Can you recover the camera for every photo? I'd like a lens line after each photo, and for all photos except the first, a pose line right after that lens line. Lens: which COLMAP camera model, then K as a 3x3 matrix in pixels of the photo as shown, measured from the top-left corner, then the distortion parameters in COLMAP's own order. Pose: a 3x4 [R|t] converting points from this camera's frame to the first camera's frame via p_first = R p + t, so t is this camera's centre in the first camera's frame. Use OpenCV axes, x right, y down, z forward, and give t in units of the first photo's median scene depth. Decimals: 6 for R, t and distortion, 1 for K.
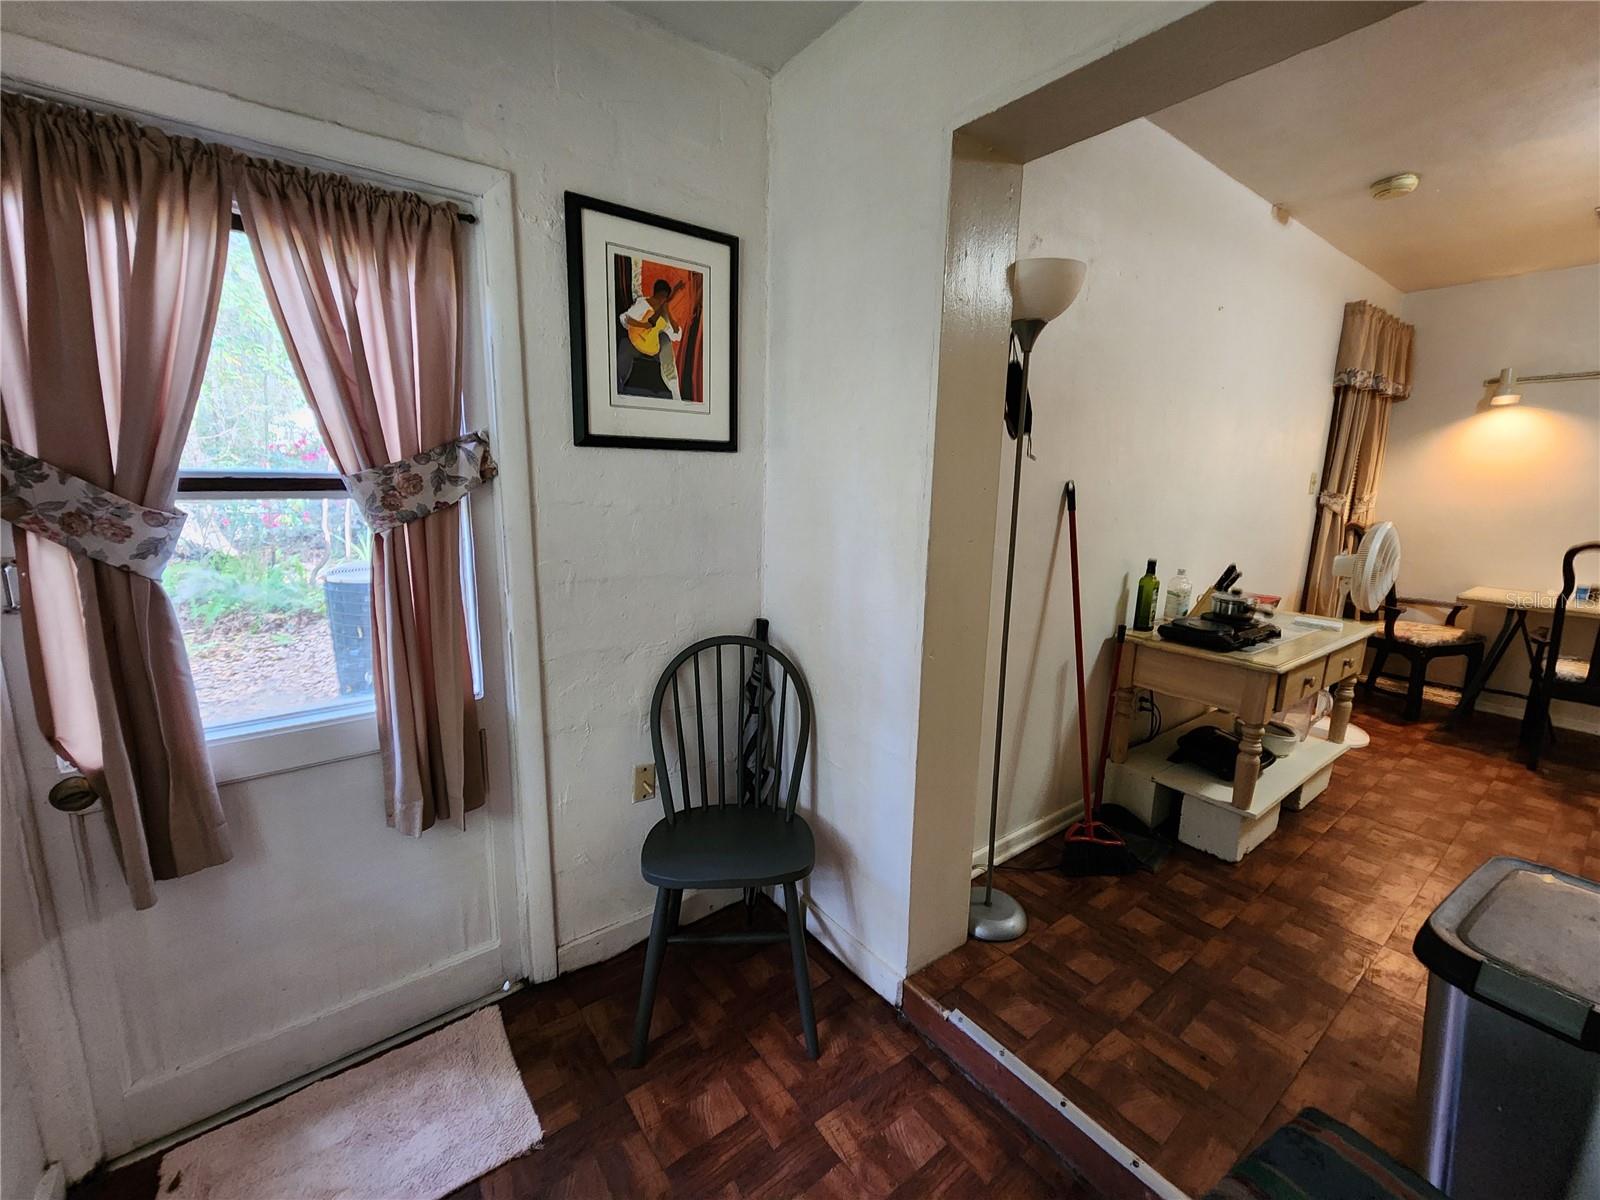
lens RADIAL K [[659.1, 0, 811.5], [0, 659.1, 594.3], [0, 0, 1]] dist [-0.000567, 0.000818]
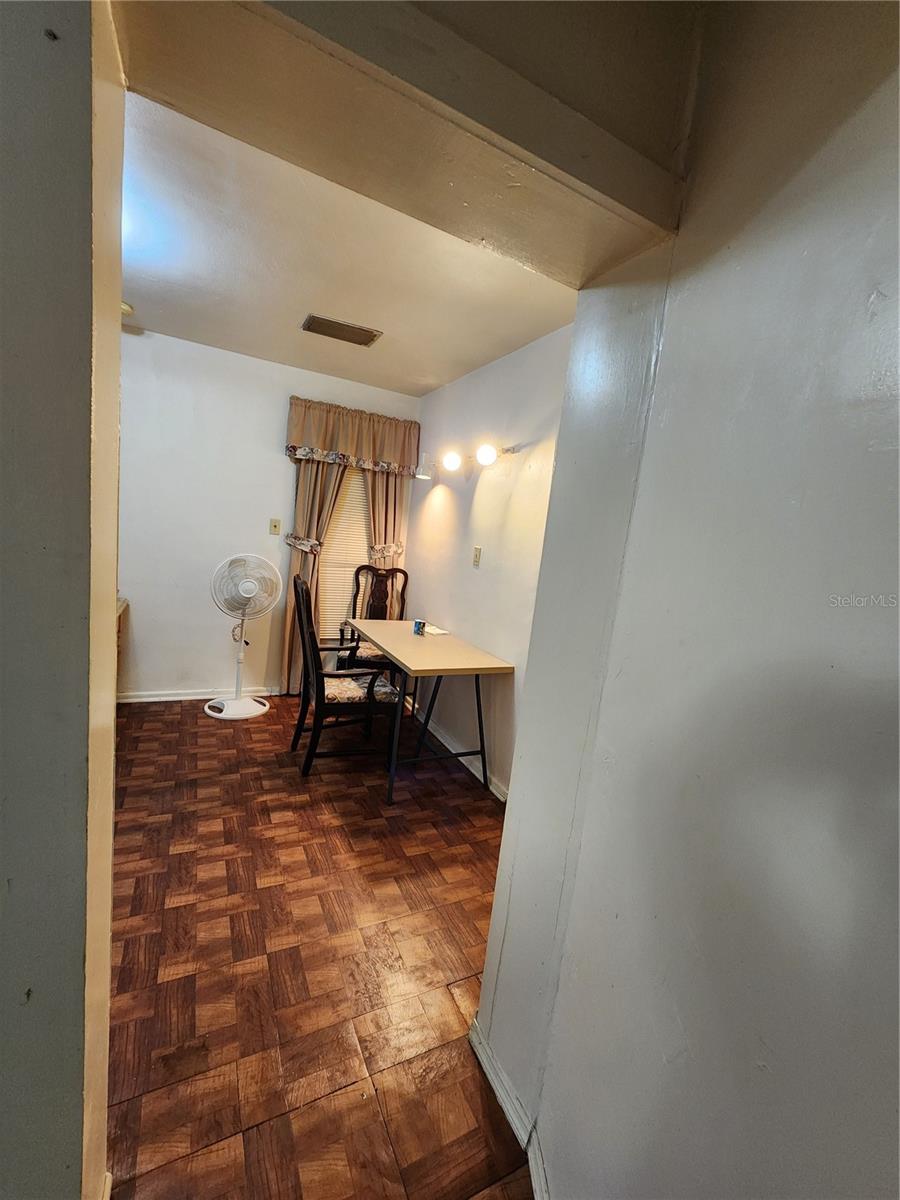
lens RADIAL K [[494.3, 0, 451.4], [0, 494.3, 596.4], [0, 0, 1]] dist [-0.000567, 0.000818]
pose [[0.978842, 0.110184, -0.172419, 2.759674], [-0.121463, 0.991000, -0.056266, -0.026928], [0.164668, 0.076018, 0.983415, 0.146930]]
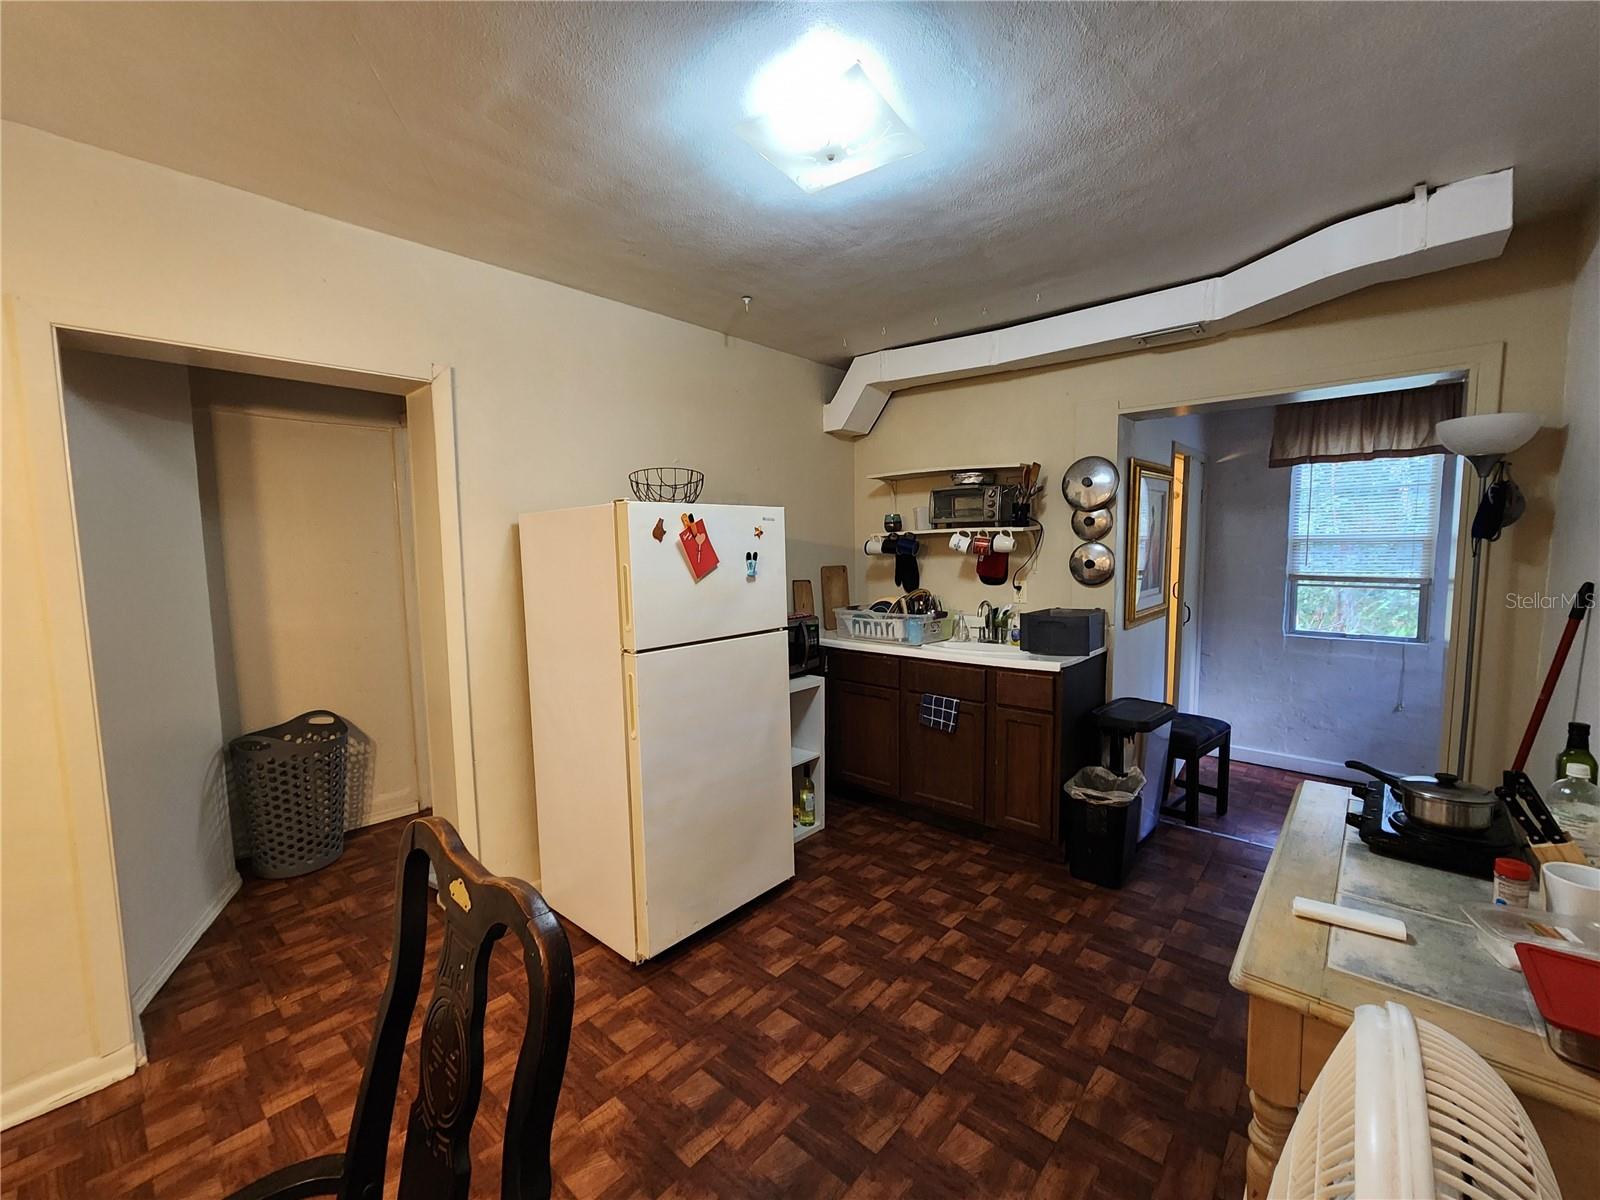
lens RADIAL K [[659.1, 0, 805.3], [0, 659.1, 601.5], [0, 0, 1]] dist [-0.000567, 0.000818]
pose [[-0.980726, 0.009220, -0.195173, 1.886321], [-0.043082, 0.964098, 0.262028, -0.404360], [0.190582, 0.265386, -0.945119, 2.015196]]
